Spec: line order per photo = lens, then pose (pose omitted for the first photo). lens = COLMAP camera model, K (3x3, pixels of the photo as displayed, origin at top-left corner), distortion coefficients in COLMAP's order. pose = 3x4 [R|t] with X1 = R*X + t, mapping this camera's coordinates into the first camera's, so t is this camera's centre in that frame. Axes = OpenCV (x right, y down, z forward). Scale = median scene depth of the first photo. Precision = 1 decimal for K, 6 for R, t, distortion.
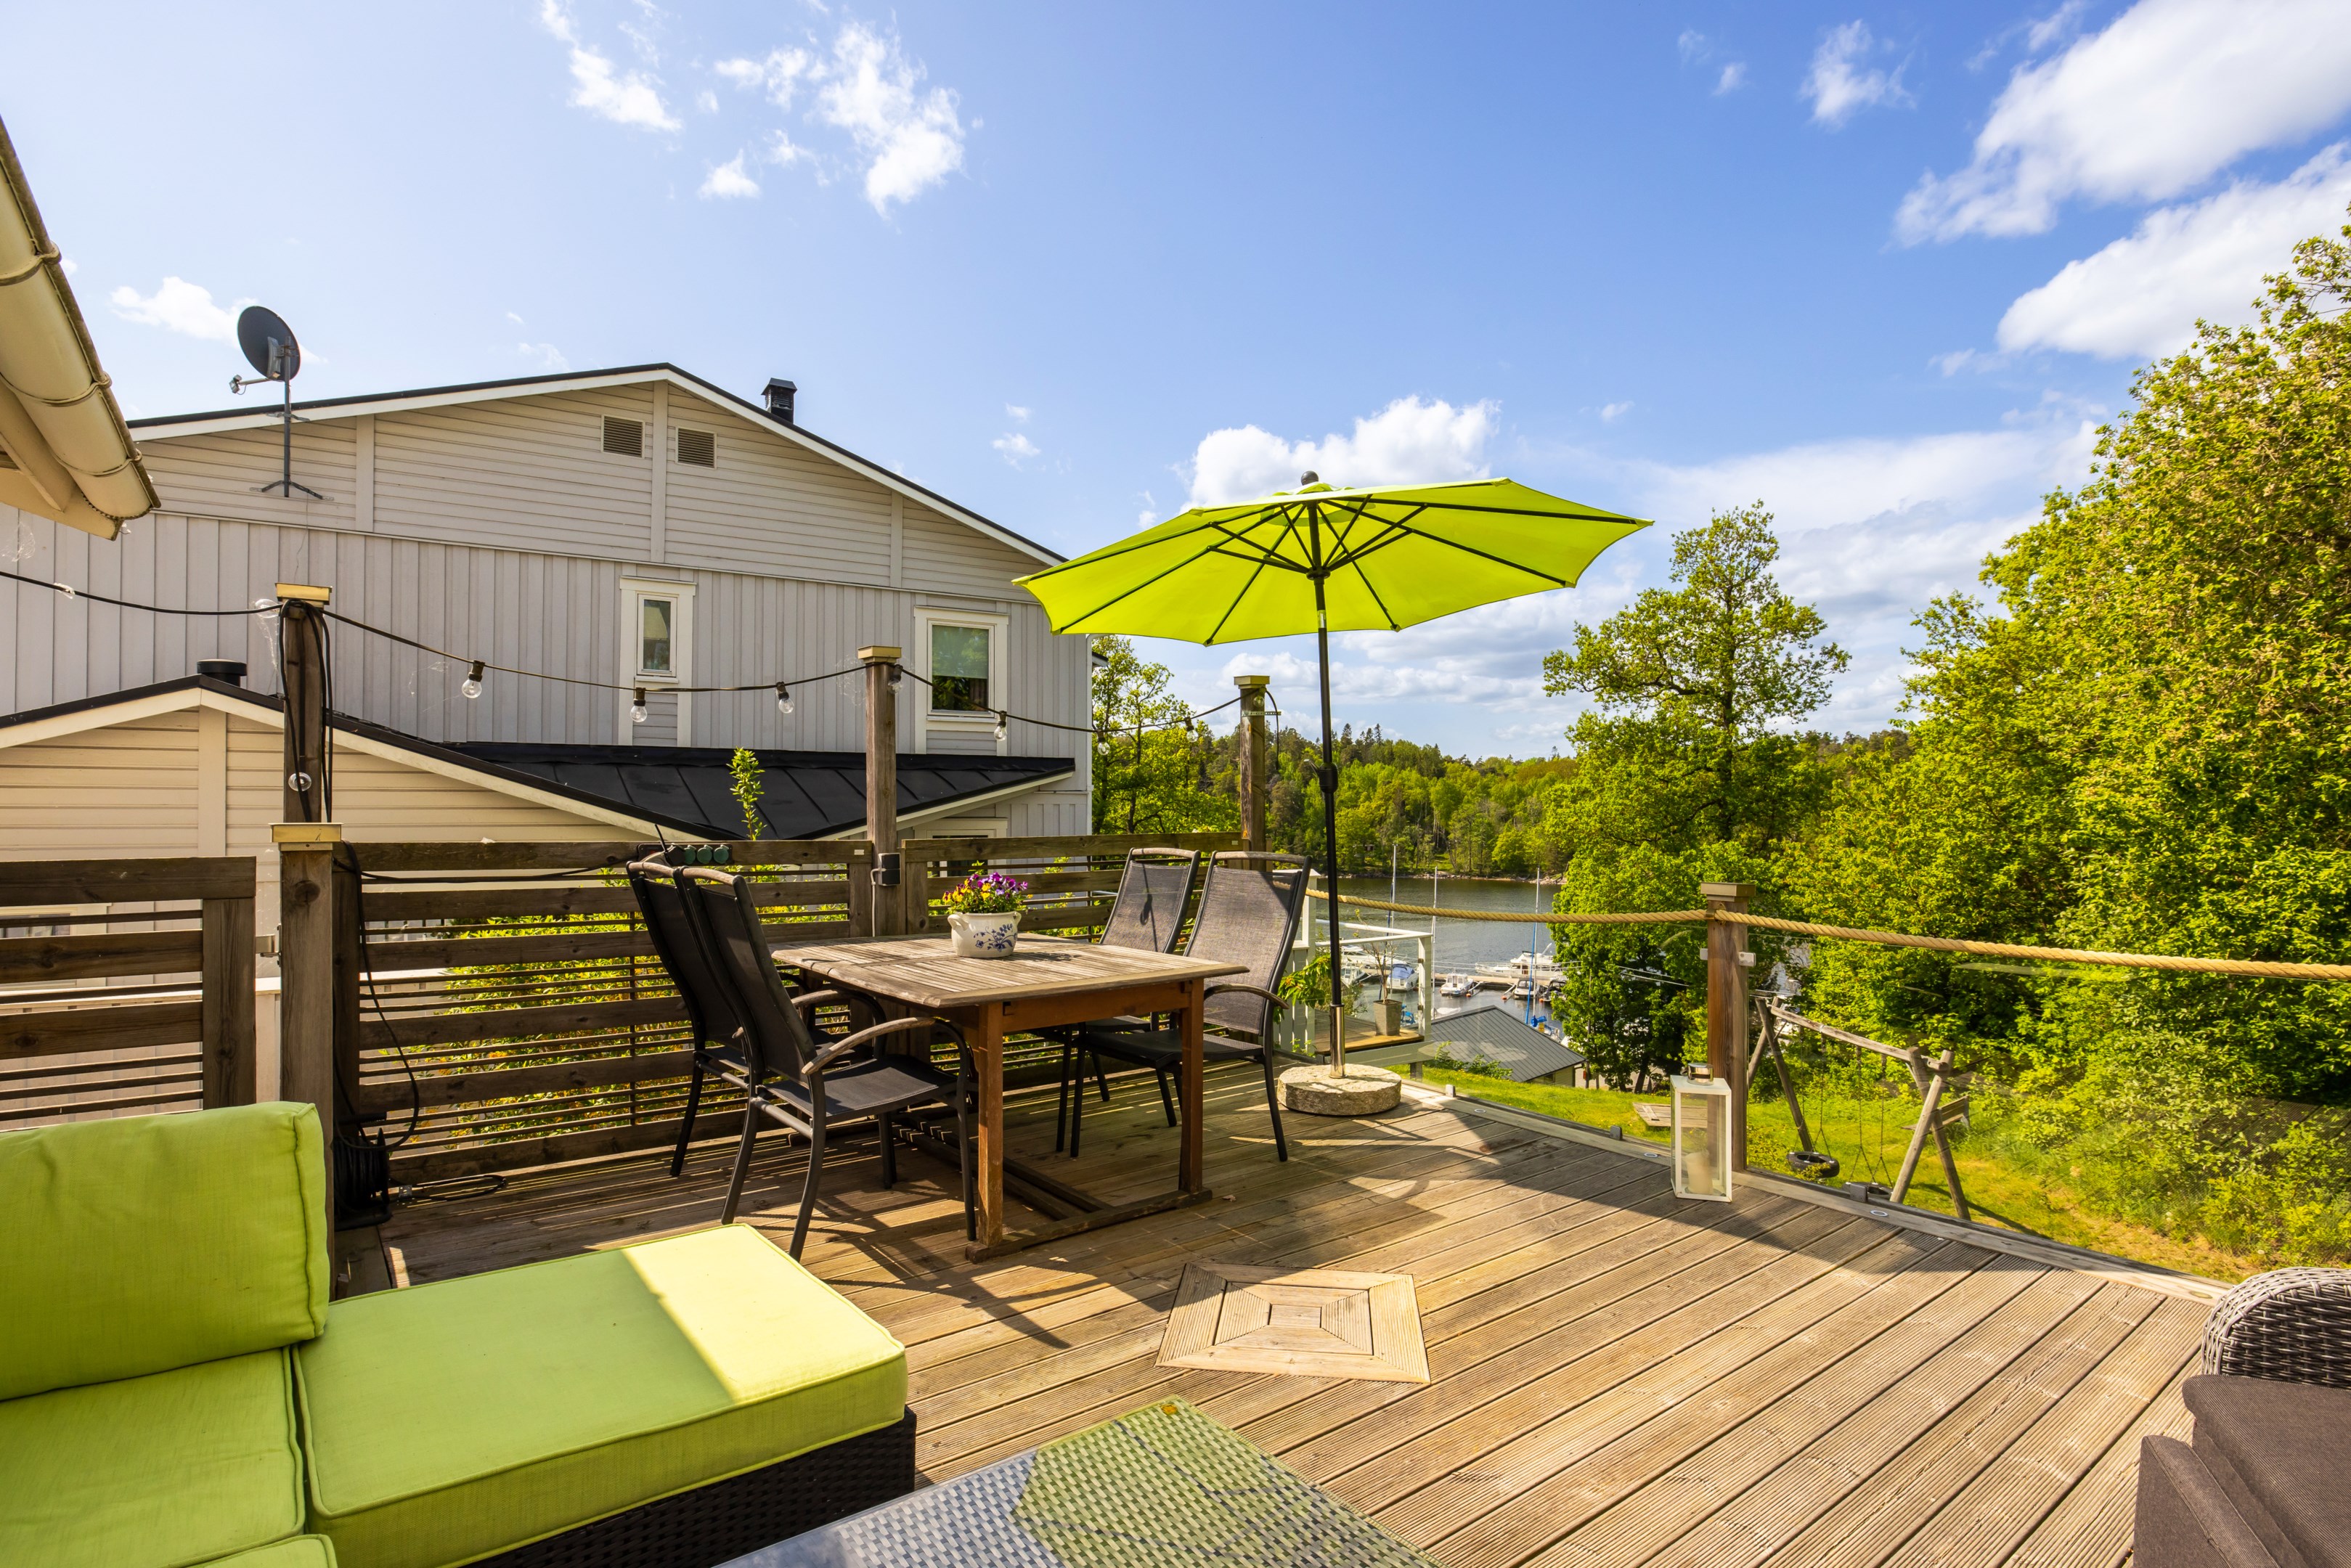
lens RADIAL K [[1179.4, 0, 1169.6], [0, 1179.4, 801.7], [0, 0, 1]] dist [-0.000408, -0.000182]
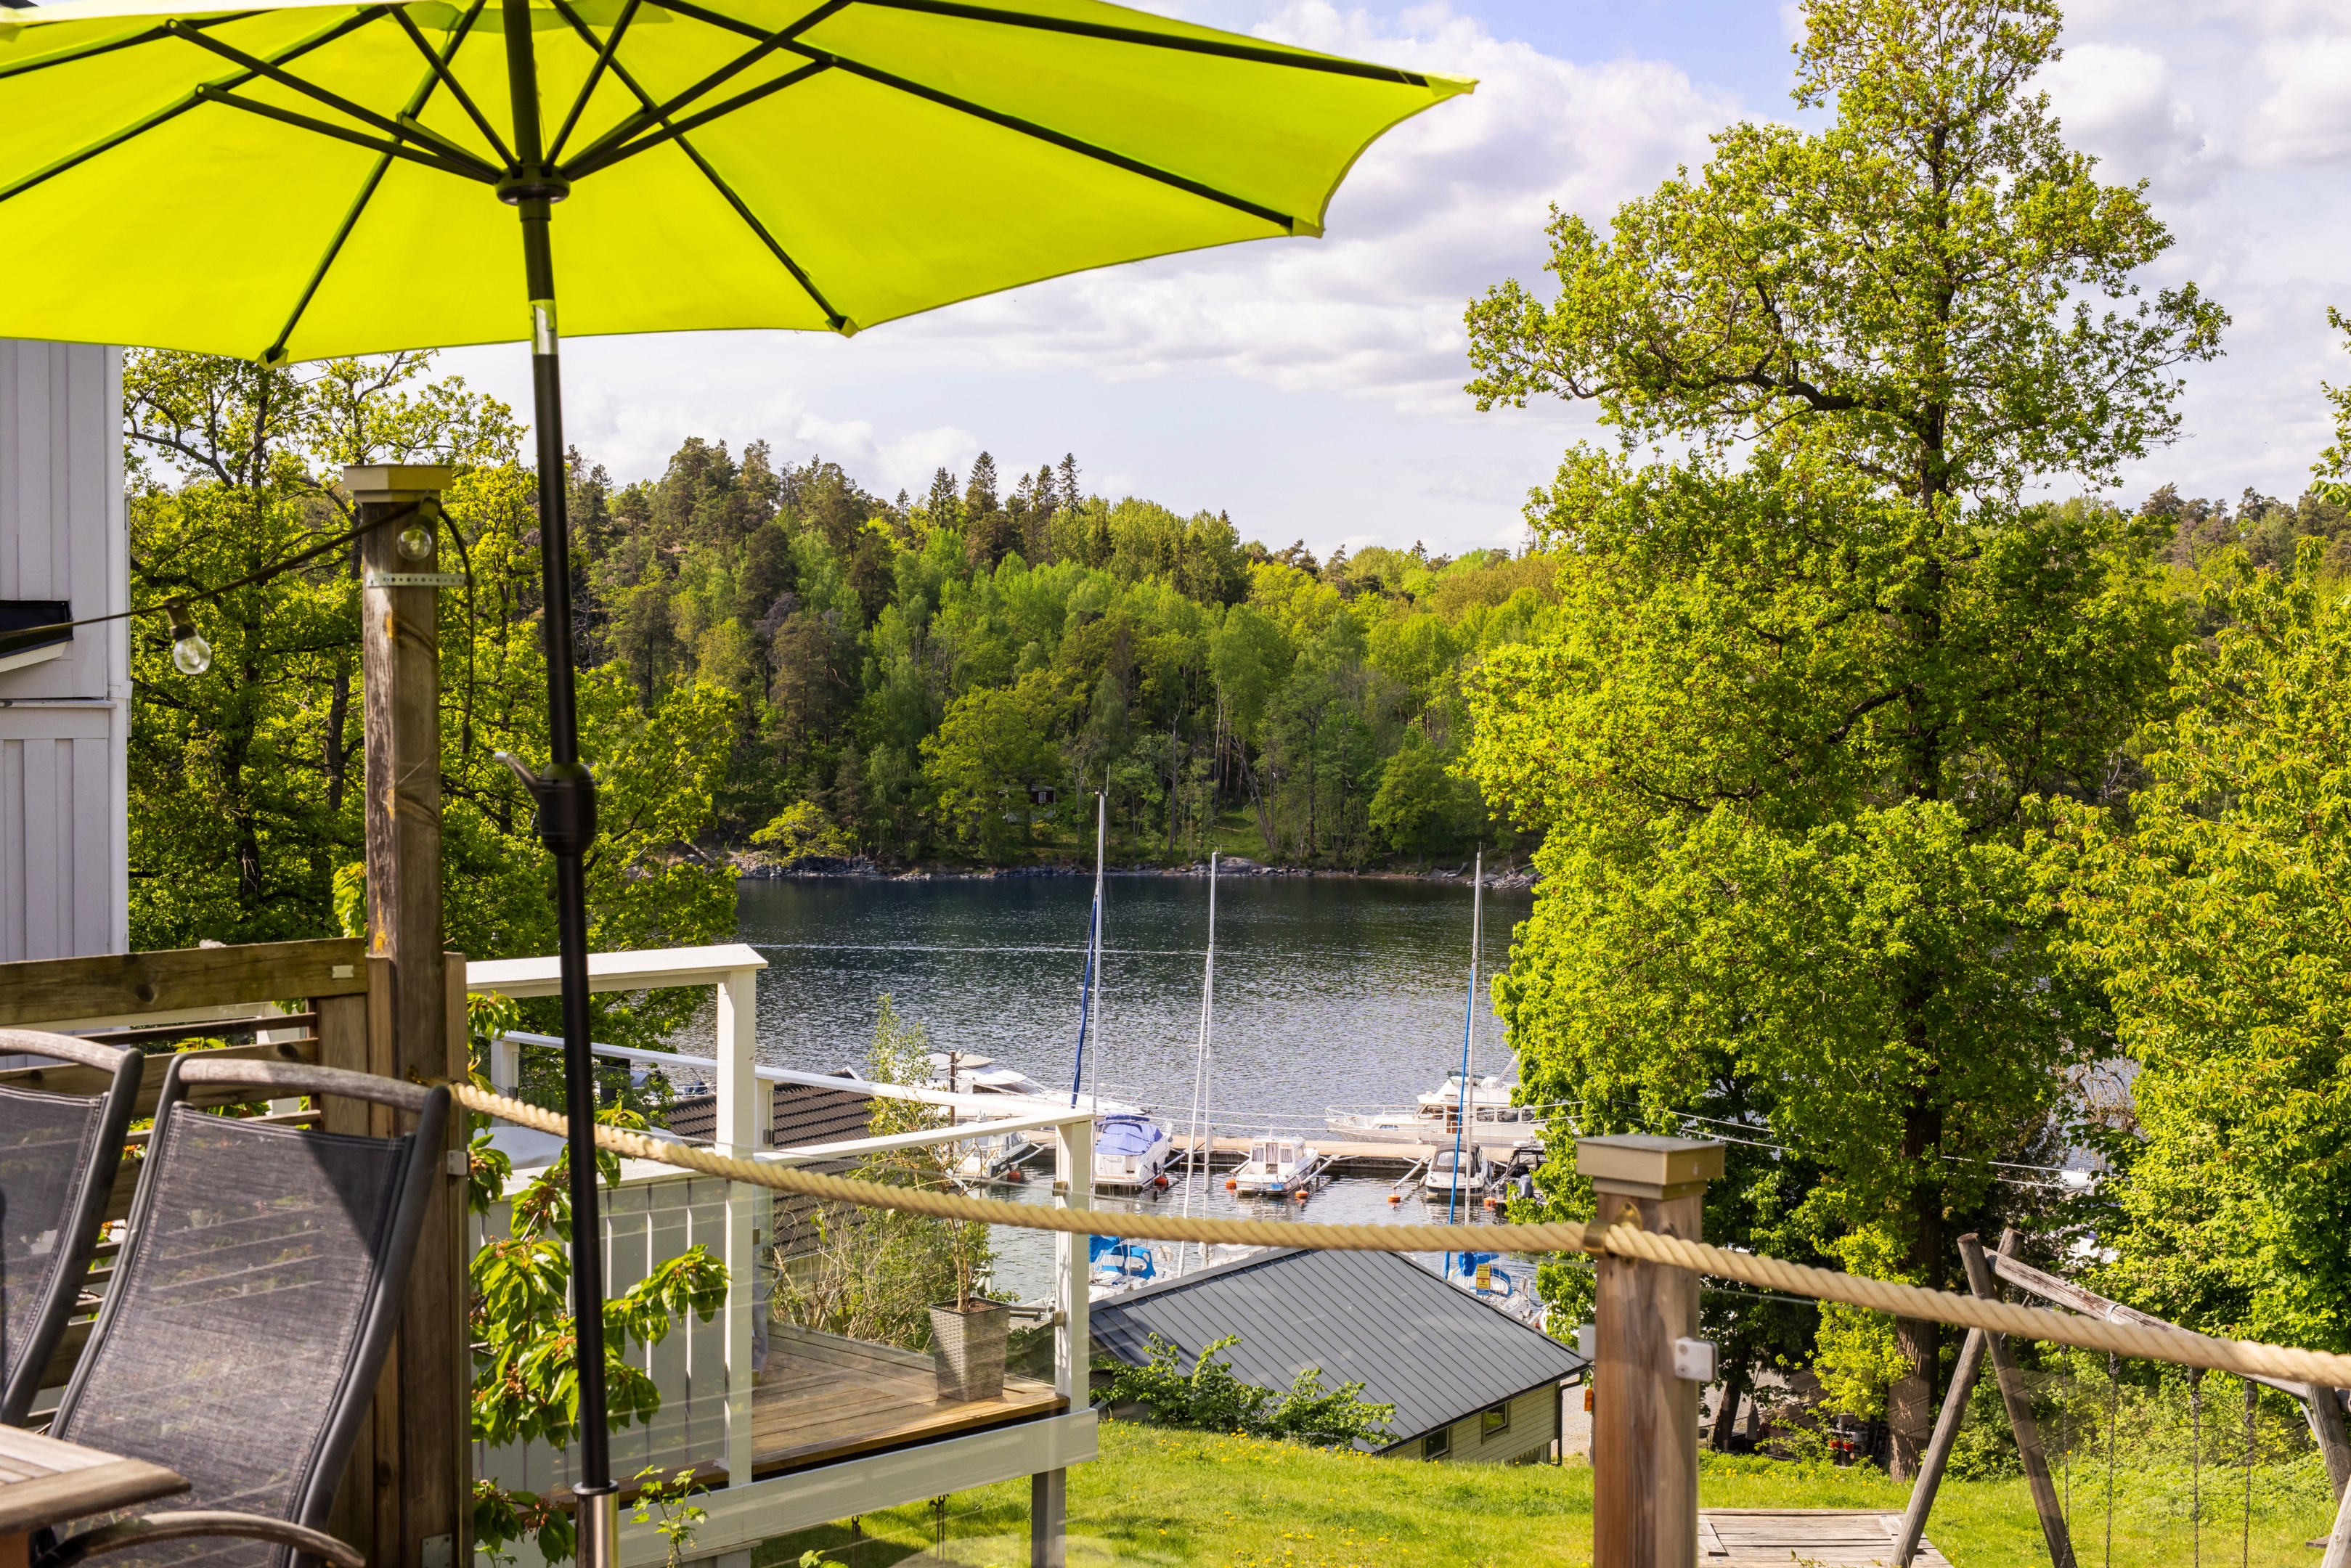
lens RADIAL K [[3276.5, 0, 1175.5], [0, 3276.5, 784.0], [0, 0, 1]] dist [-0.001784, 0.048476]
pose [[0.978824, -0.007007, 0.204586, 0.016398], [-0.000414, 0.999344, 0.036210, -0.008819], [-0.204705, -0.035528, 0.978179, 0.010254]]
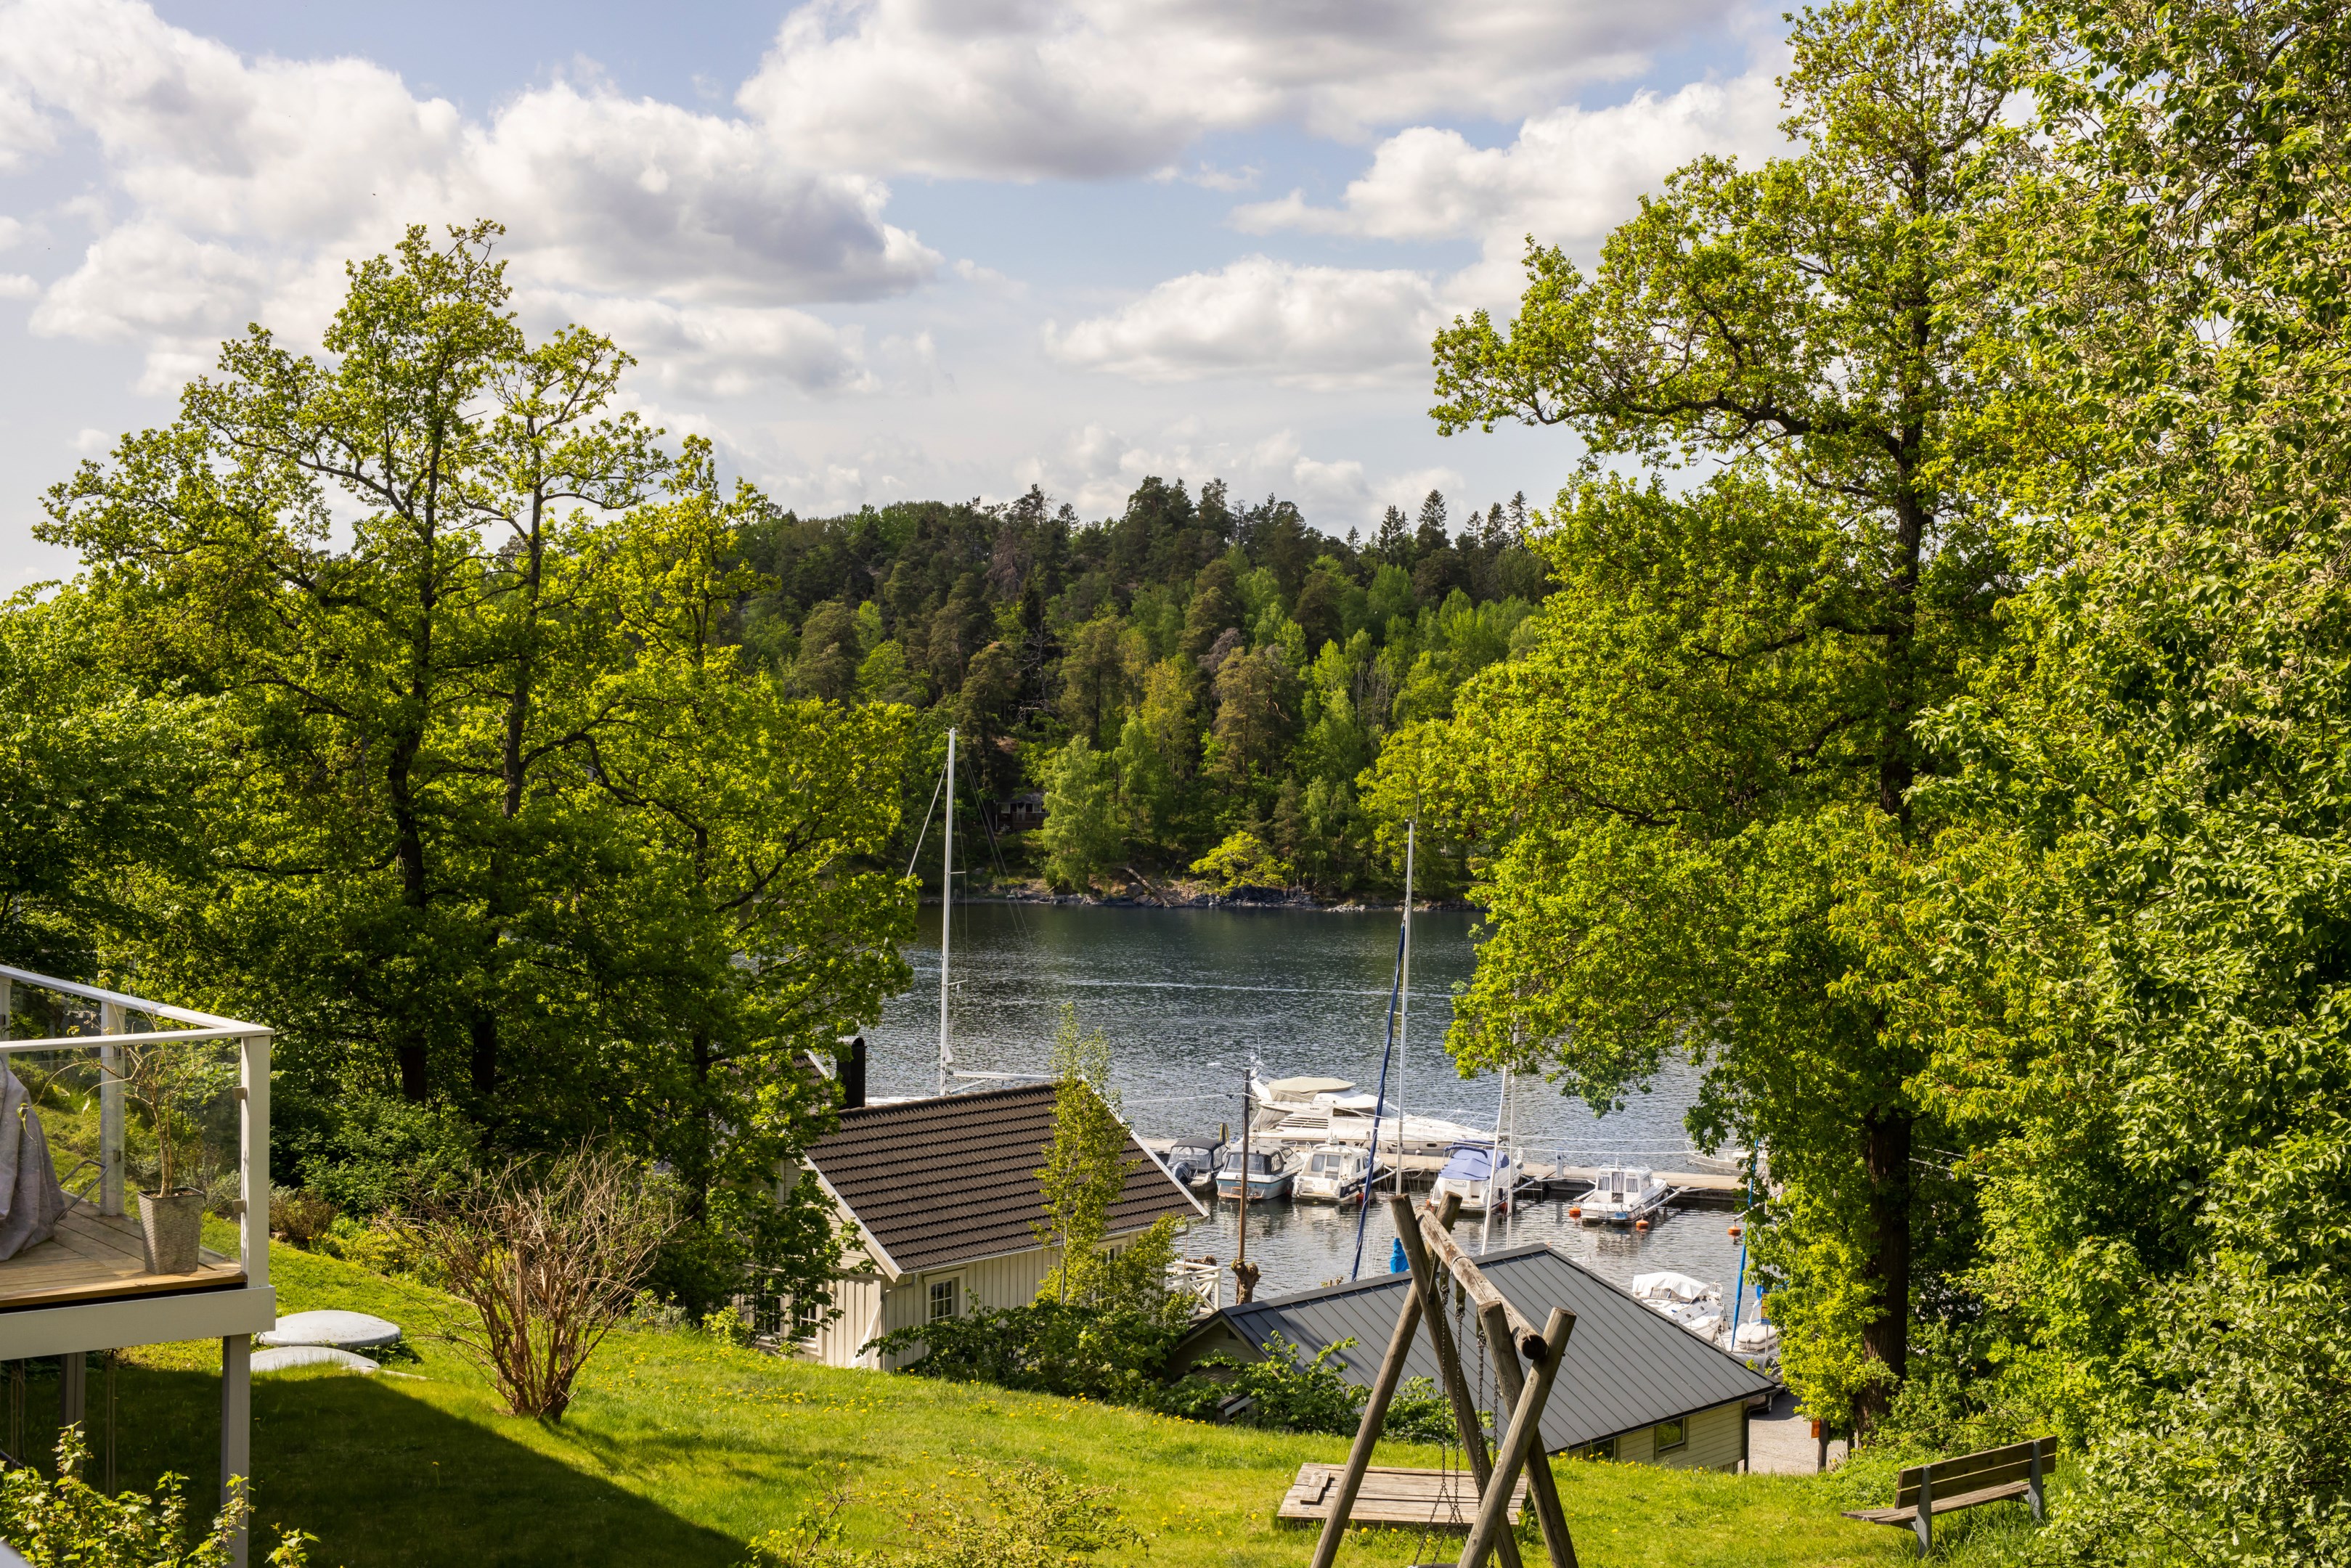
lens RADIAL K [[3253.2, 0, 1197.9], [0, 3253.2, 784.8], [0, 0, 1]] dist [-0.016327, 0.045300]
pose [[0.998348, 0.005978, 0.057147, 0.181540], [-0.007449, 0.999645, 0.025562, -0.001482], [-0.056974, -0.025945, 0.998039, -0.056450]]
